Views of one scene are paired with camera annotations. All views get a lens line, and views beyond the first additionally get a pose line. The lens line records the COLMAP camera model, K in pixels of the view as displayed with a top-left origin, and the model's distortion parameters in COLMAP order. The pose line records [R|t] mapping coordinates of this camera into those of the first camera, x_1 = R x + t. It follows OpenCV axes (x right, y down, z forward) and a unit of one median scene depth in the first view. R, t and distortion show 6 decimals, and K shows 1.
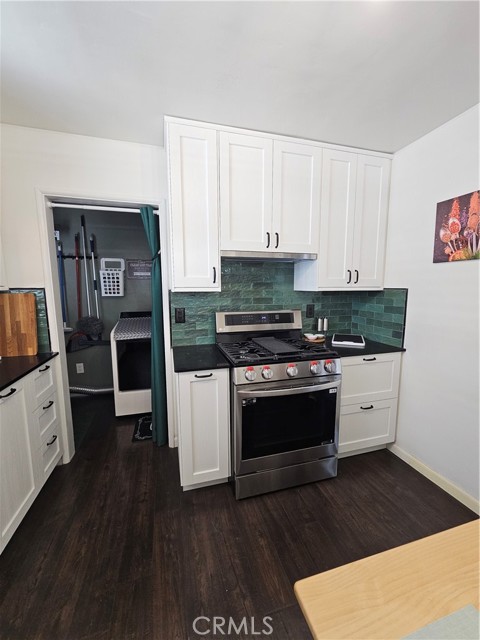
lens RADIAL K [[262.7, 0, 237.4], [0, 262.7, 323.8], [0, 0, 1]] dist [-0.002000, -0.000820]
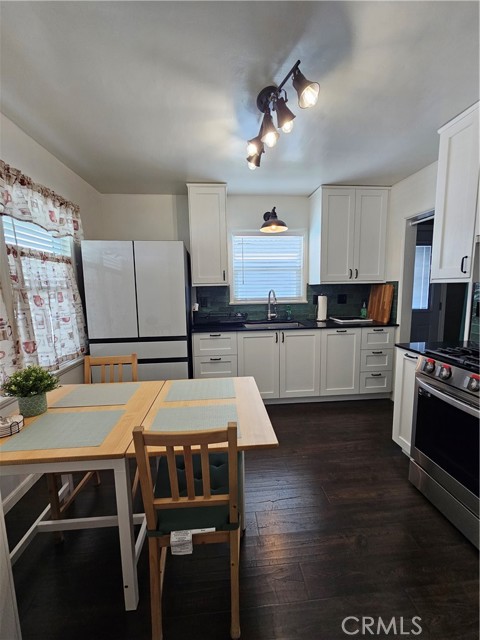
lens RADIAL K [[262.7, 0, 237.8], [0, 262.7, 319.5], [0, 0, 1]] dist [-0.002000, -0.000820]
pose [[-0.188736, 0.127301, -0.973742, 1.117560], [-0.099101, 0.984031, 0.147855, -0.057898], [0.977015, 0.124404, -0.173106, 0.440959]]
